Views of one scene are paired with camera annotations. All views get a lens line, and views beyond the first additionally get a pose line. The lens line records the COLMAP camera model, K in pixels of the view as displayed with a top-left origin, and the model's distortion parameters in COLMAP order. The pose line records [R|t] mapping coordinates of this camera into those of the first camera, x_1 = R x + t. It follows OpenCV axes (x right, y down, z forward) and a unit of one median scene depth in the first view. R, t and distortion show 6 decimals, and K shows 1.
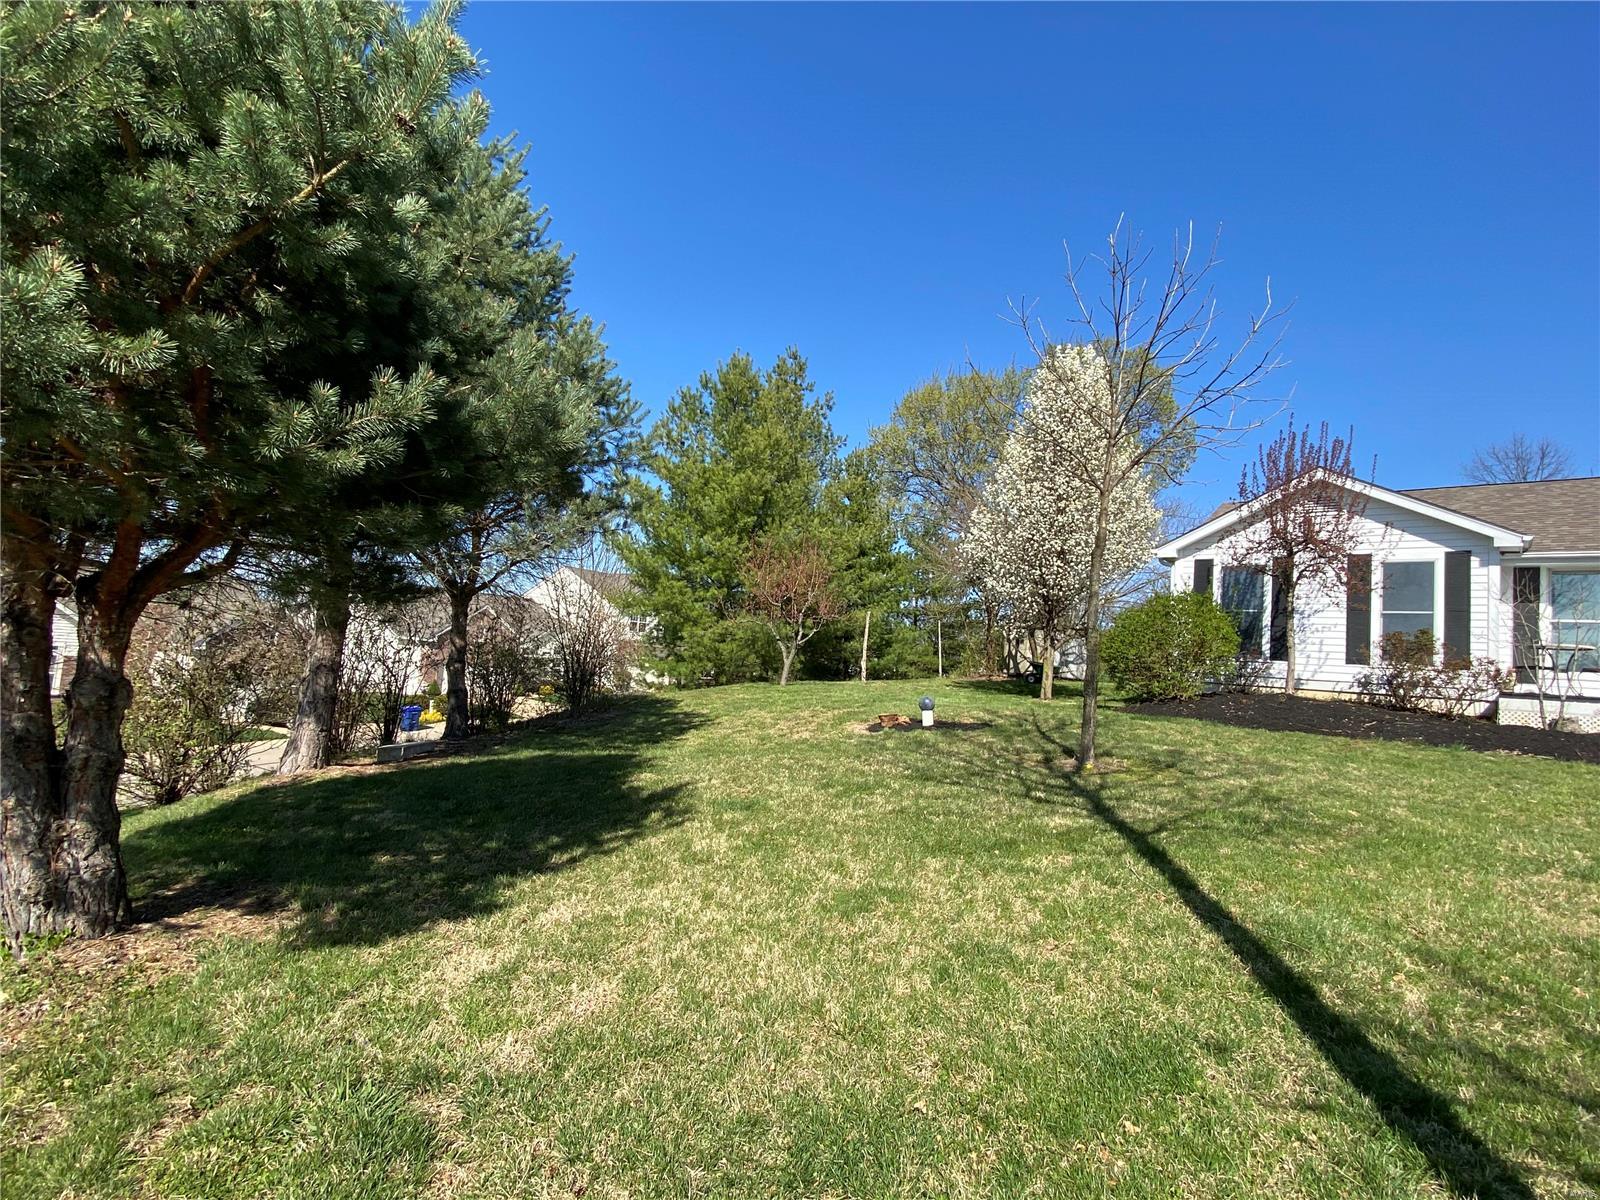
lens RADIAL K [[757.3, 0, 800.0], [0, 757.3, 600.0], [0, 0, 1]] dist [-0.002949, -0.000383]
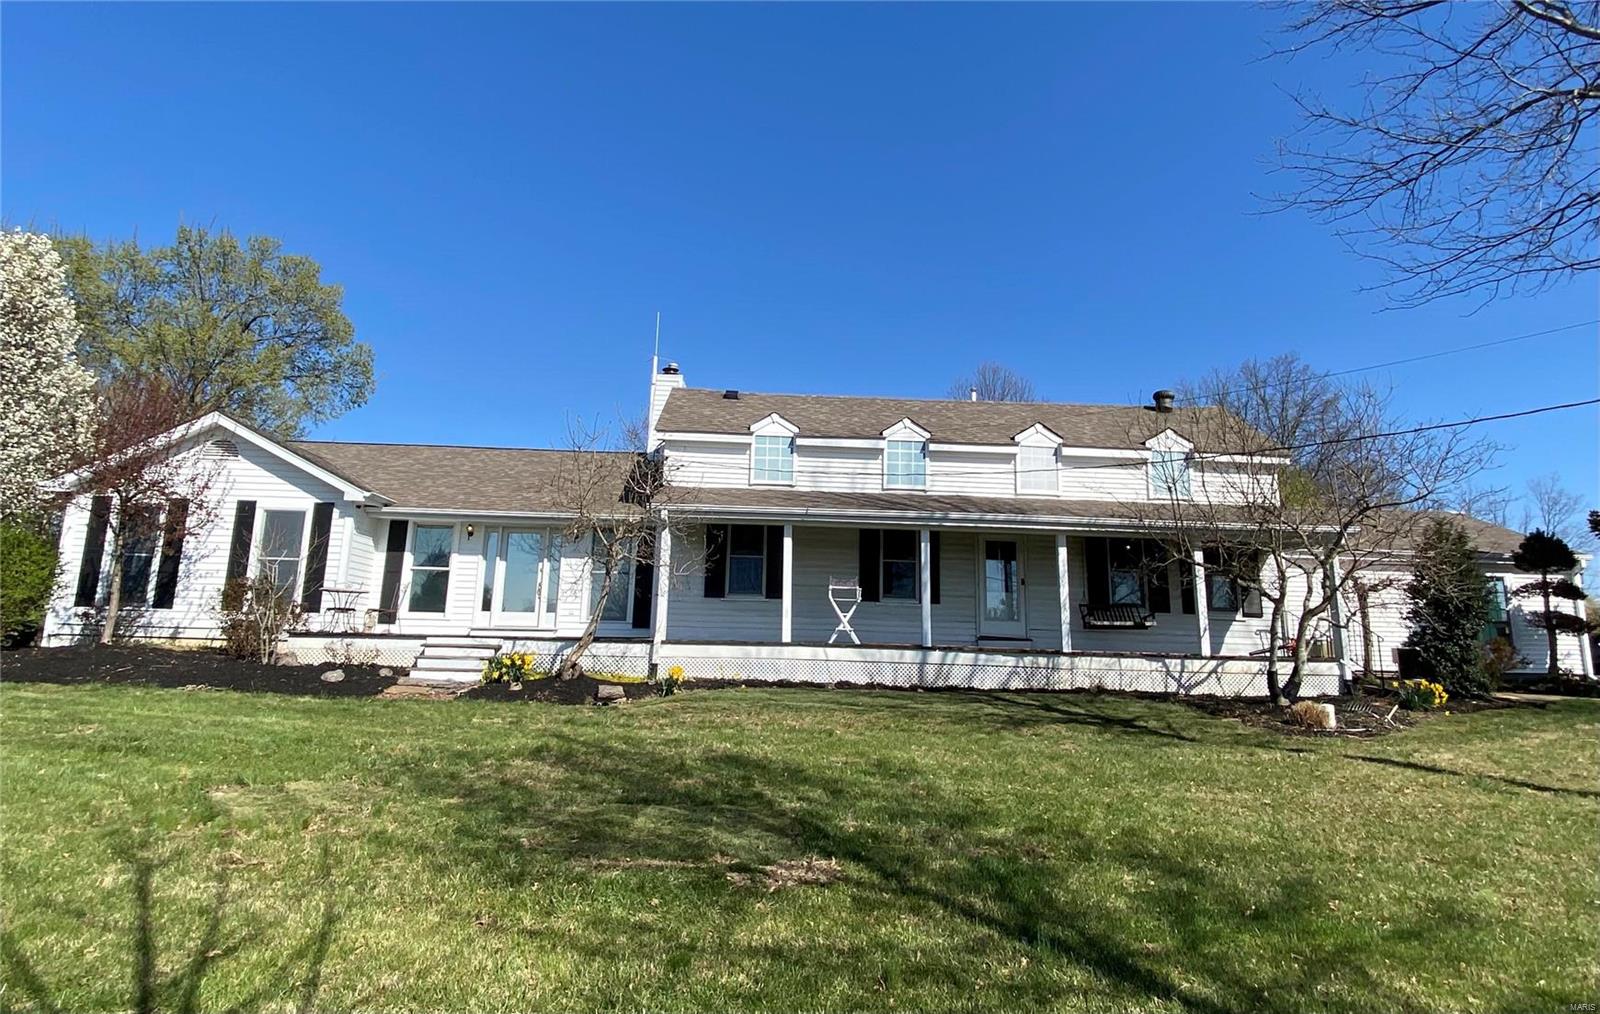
lens RADIAL K [[765.5, 0, 800.0], [0, 765.5, 507.0], [0, 0, 1]] dist [0.020878, -0.000409]
pose [[0.718607, 0.075155, 0.691343, 0.560250], [-0.024707, 0.996275, -0.082623, 0.015471], [-0.694978, 0.042293, 0.717787, -0.259788]]
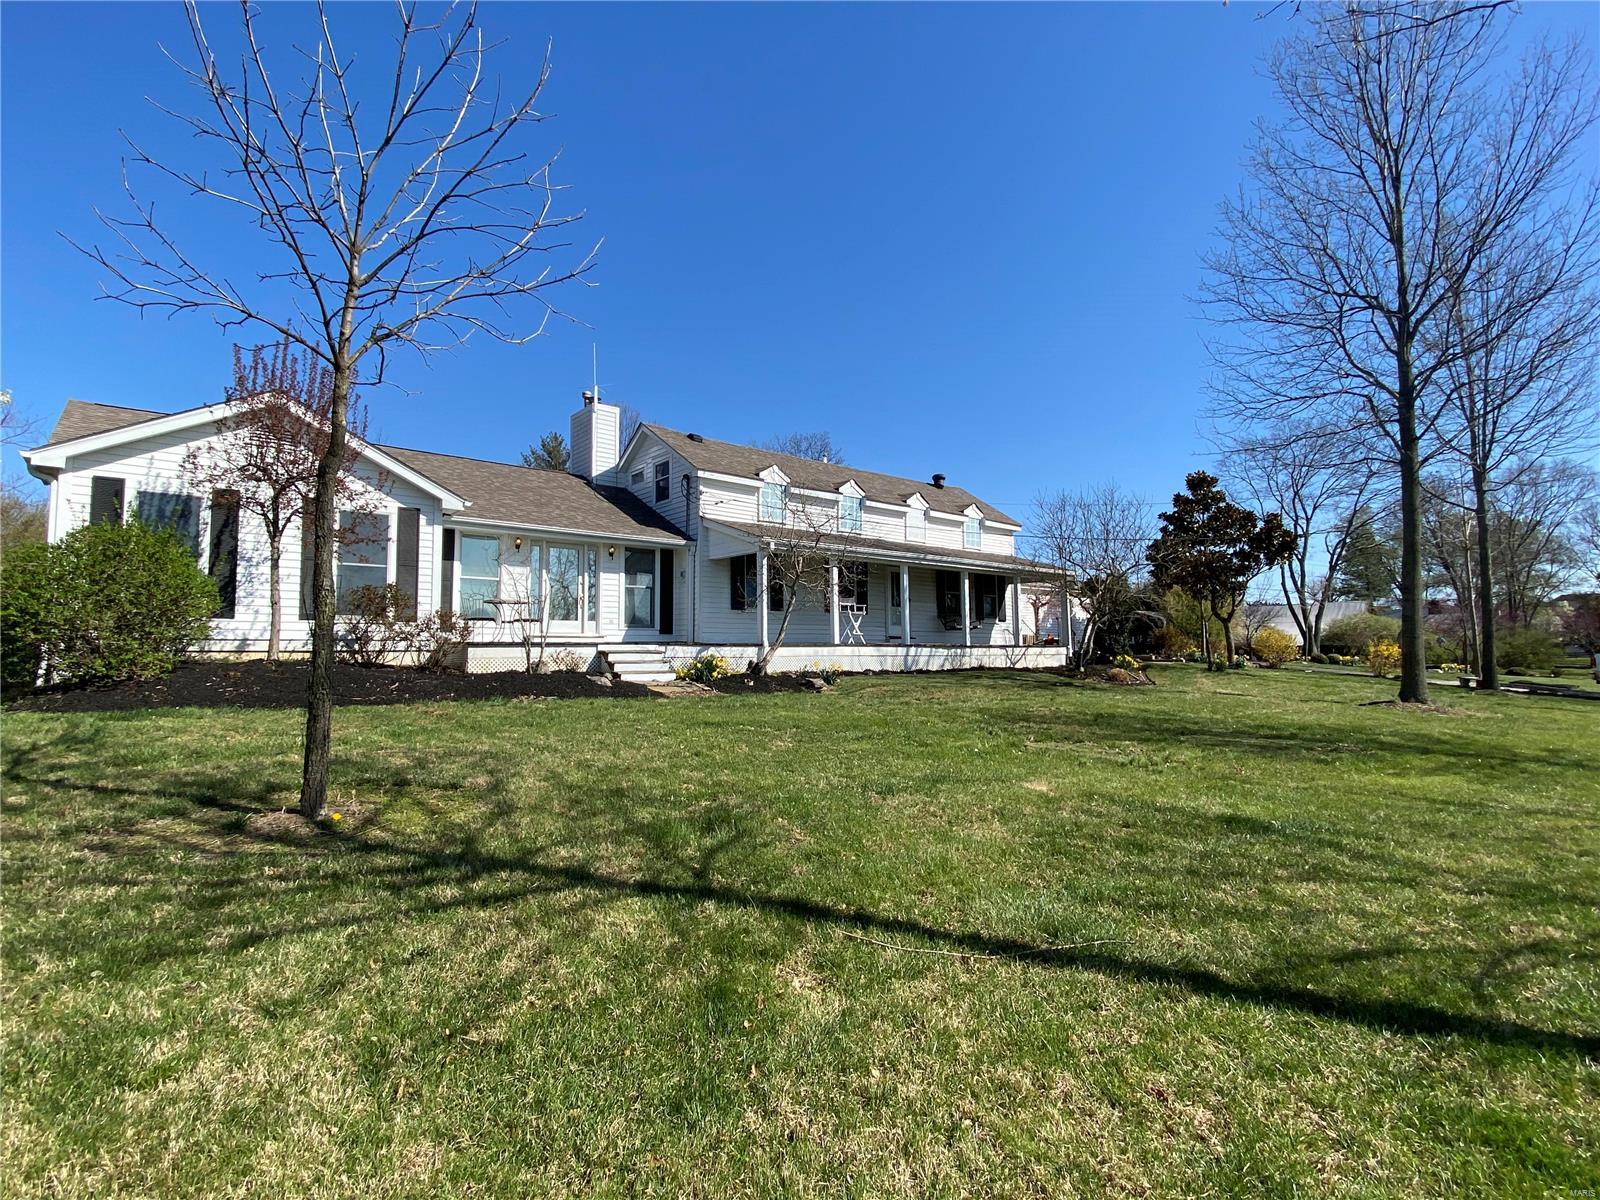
lens RADIAL K [[761.5, 0, 802.6], [0, 761.5, 571.0], [0, 0, 1]] dist [-0.009840, -0.000332]
pose [[0.147060, 0.031199, 0.988635, -0.075252], [-0.059490, 0.997972, -0.022644, 0.012541], [-0.987337, -0.055483, 0.148618, 0.289447]]
